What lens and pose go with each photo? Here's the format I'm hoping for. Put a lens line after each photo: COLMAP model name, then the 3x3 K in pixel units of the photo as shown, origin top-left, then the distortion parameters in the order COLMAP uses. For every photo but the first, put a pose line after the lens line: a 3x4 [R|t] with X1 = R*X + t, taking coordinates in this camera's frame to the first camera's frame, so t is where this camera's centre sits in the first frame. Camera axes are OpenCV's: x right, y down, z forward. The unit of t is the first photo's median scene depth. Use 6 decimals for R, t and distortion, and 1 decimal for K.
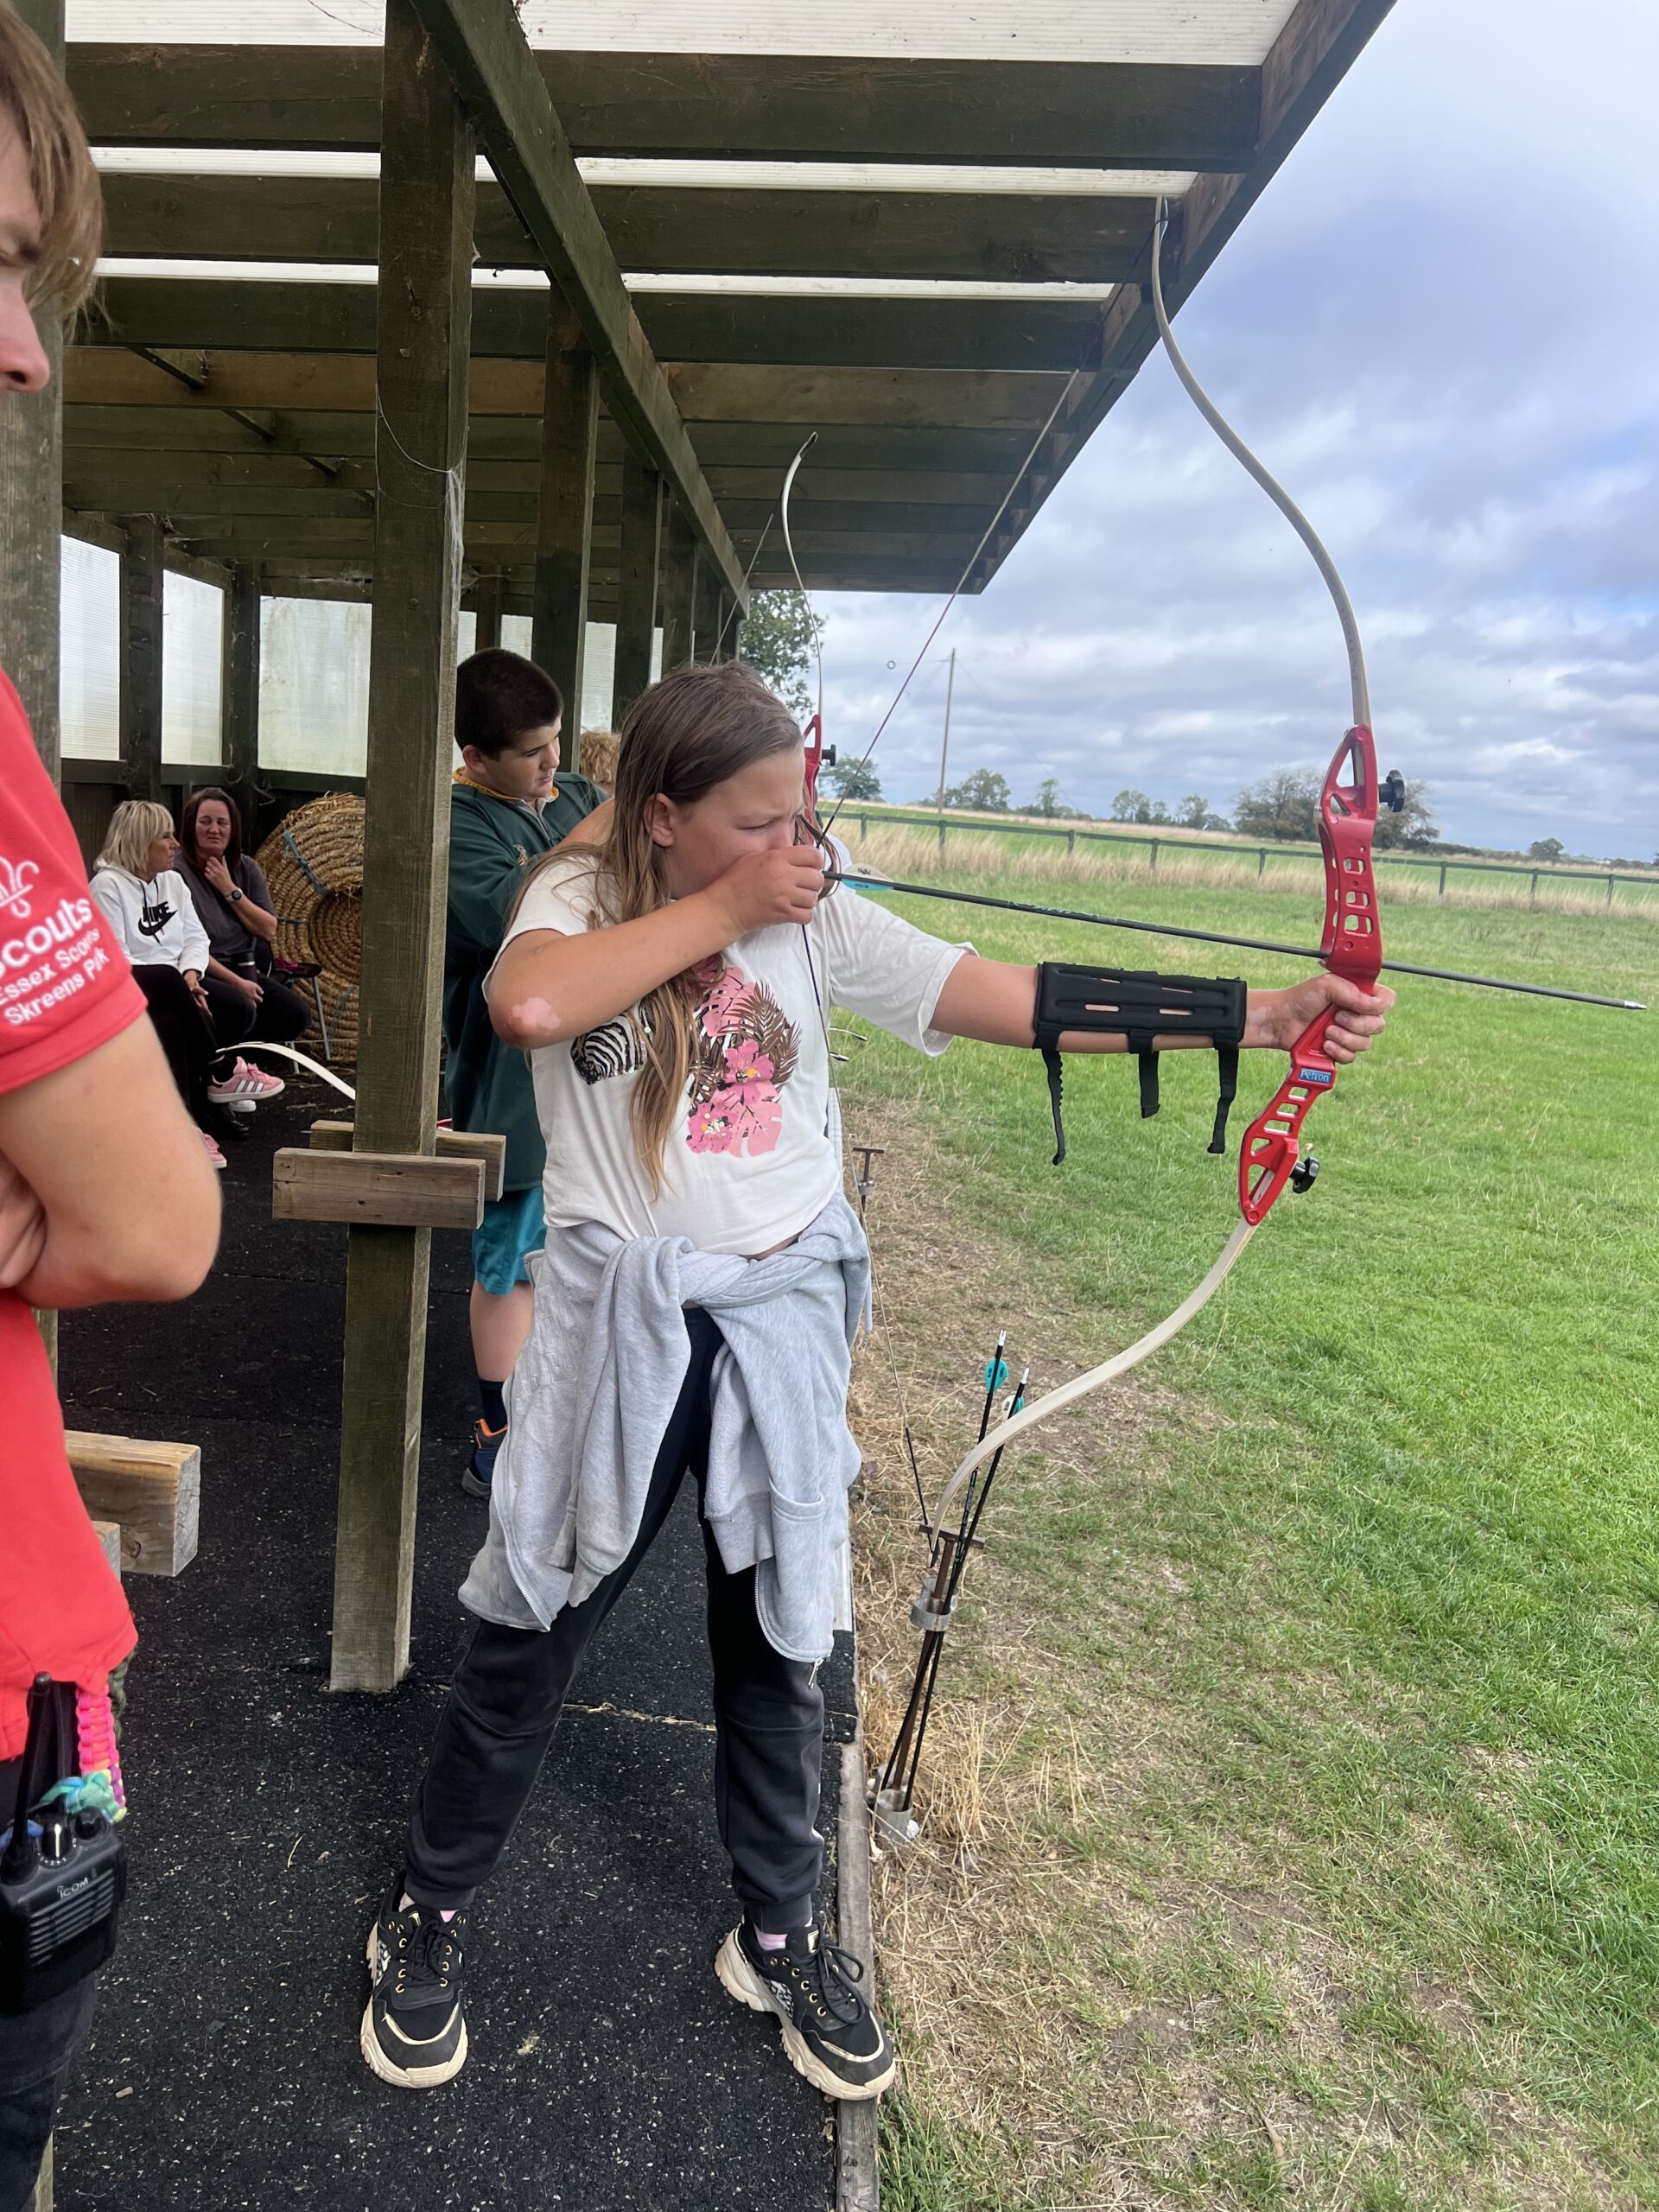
lens RADIAL K [[1687.5, 0, 829.5], [0, 1687.5, 1106.0], [0, 0, 1]] dist [0.152572, -0.323628]
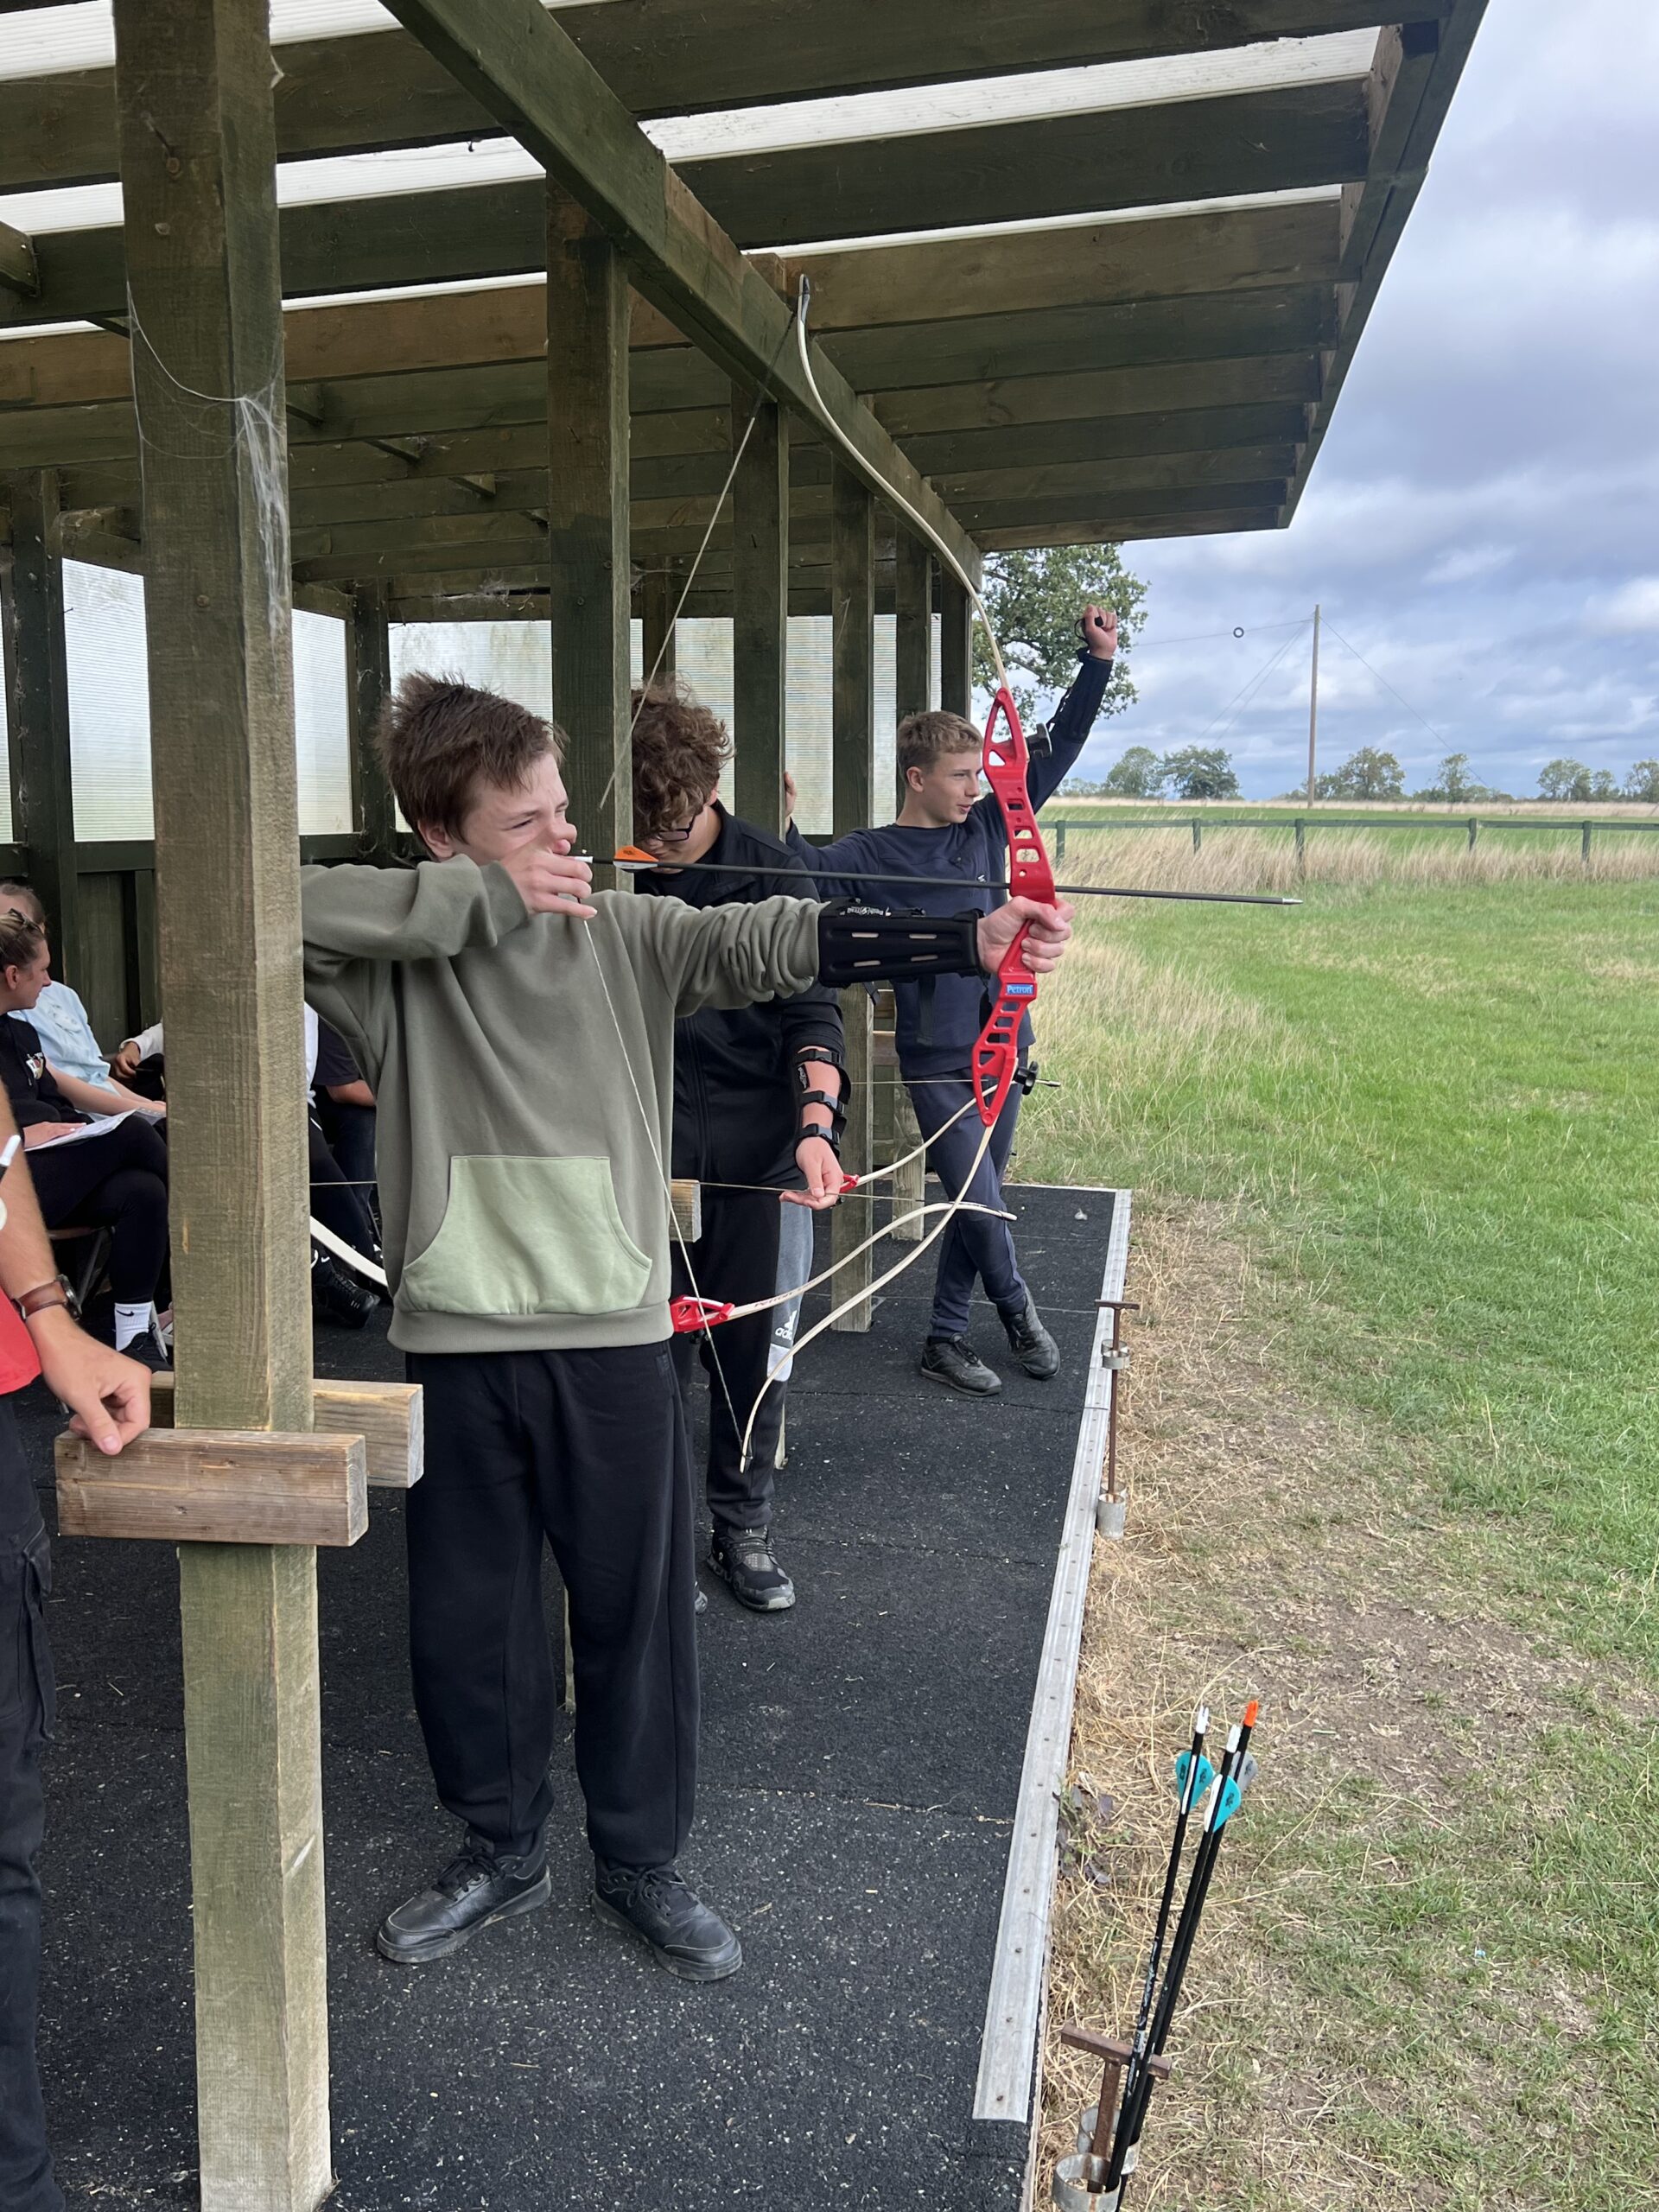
lens RADIAL K [[2017.5, 0, 829.5], [0, 2017.5, 1106.0], [0, 0, 1]] dist [0.052858, -0.063421]
pose [[0.981229, -0.053422, -0.185297, 0.058190], [0.046823, 0.998110, -0.039812, -0.026021], [0.187073, 0.030389, 0.981876, 0.127480]]
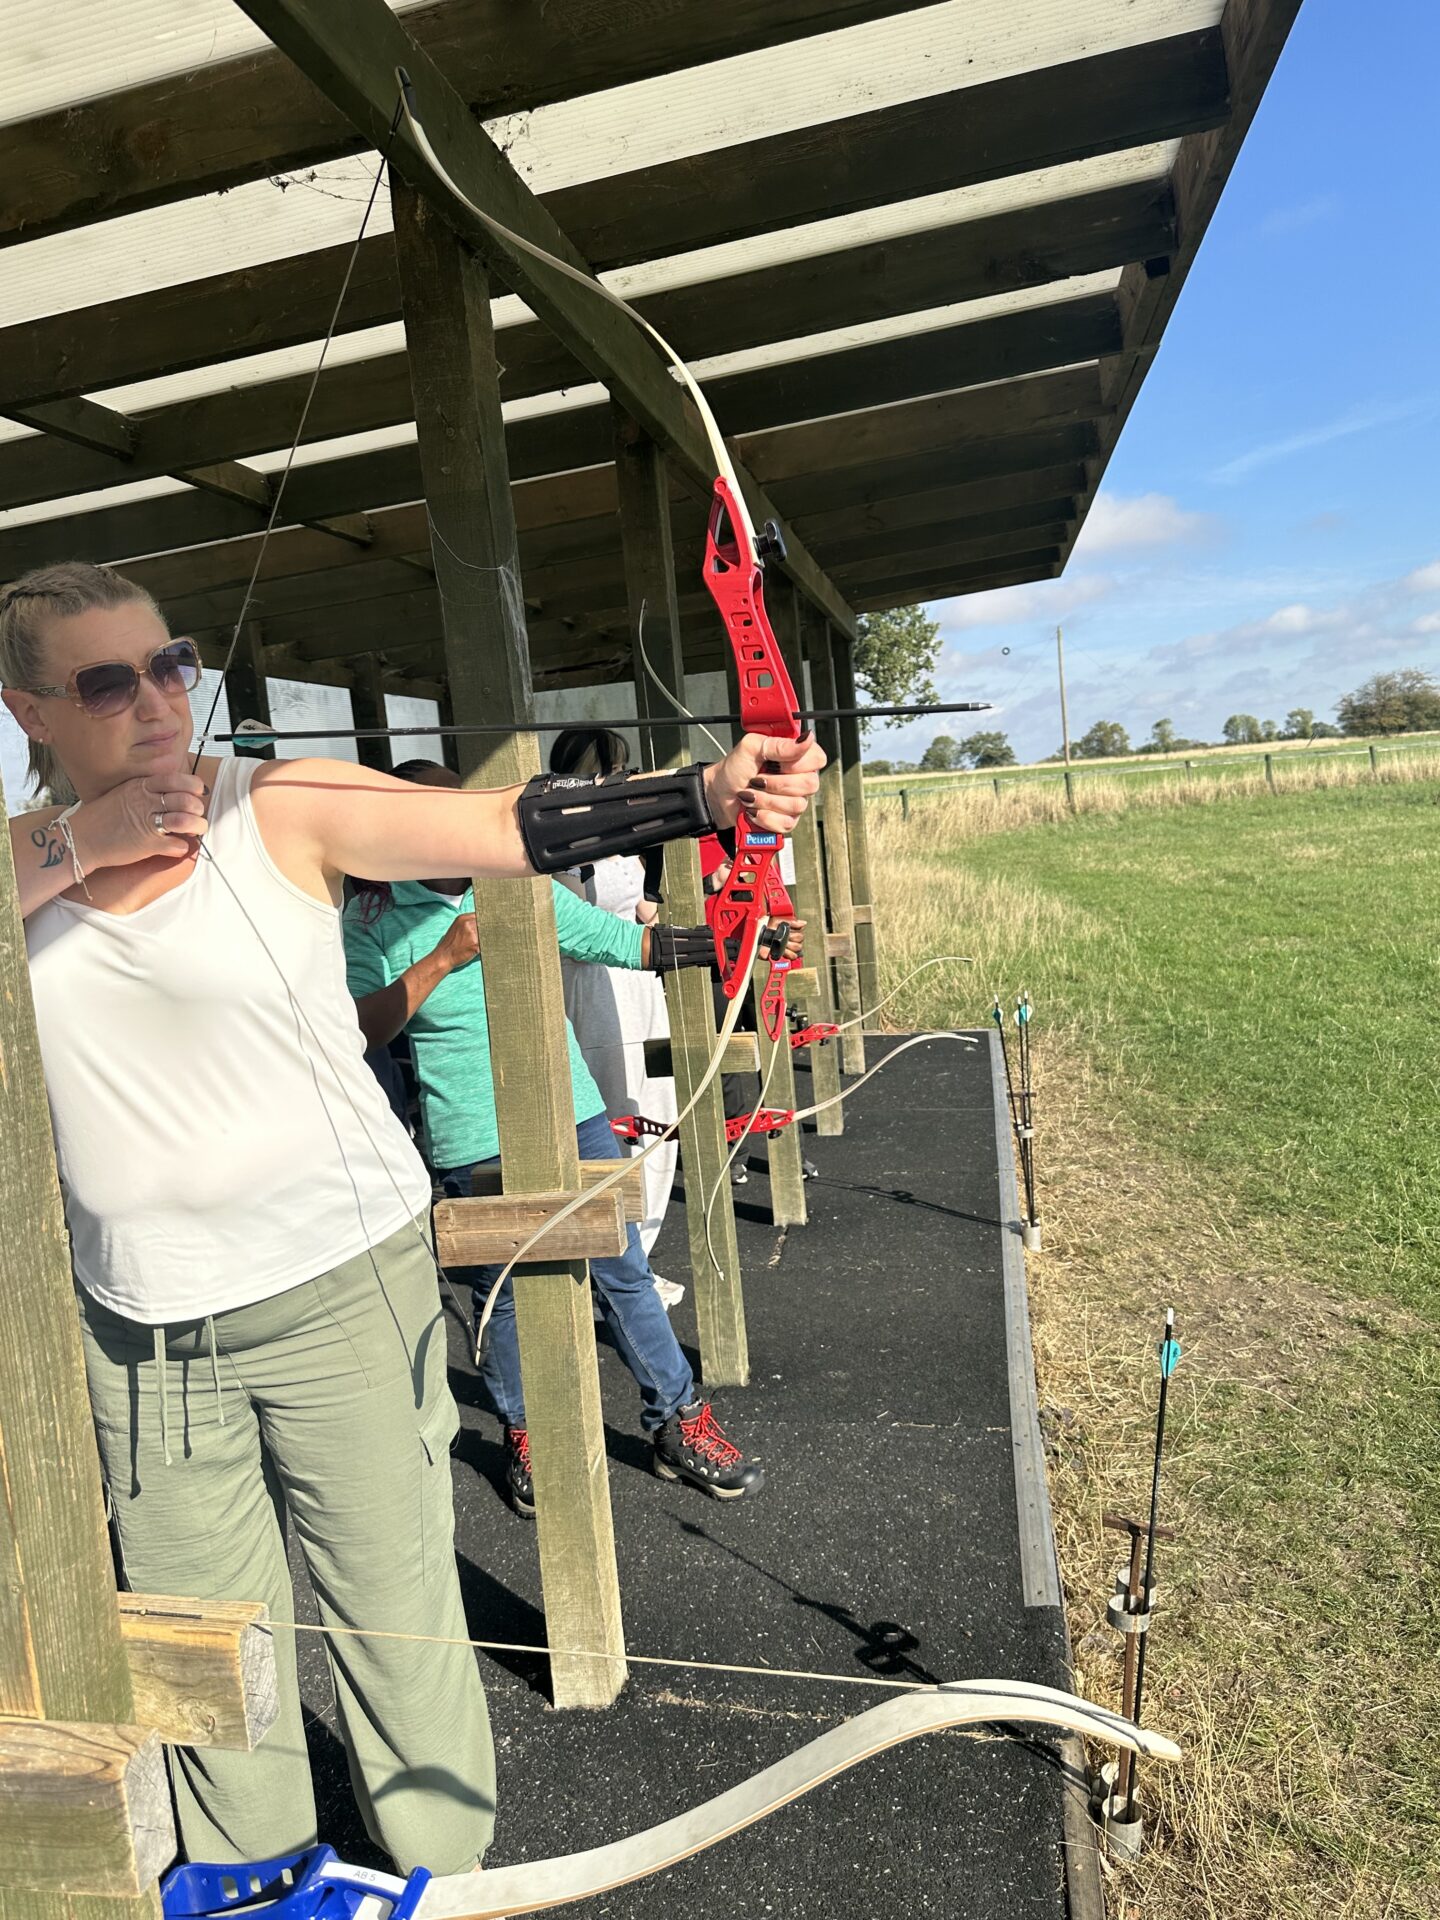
lens RADIAL K [[1404.6, 0, 707.4], [0, 1404.6, 947.6], [0, 0, 1]] dist [0.093836, -0.166504]
pose [[0.967273, -0.151812, -0.203313, 0.023401], [0.137317, 0.986986, -0.083684, -0.016748], [0.213371, 0.053027, 0.975531, 0.072393]]
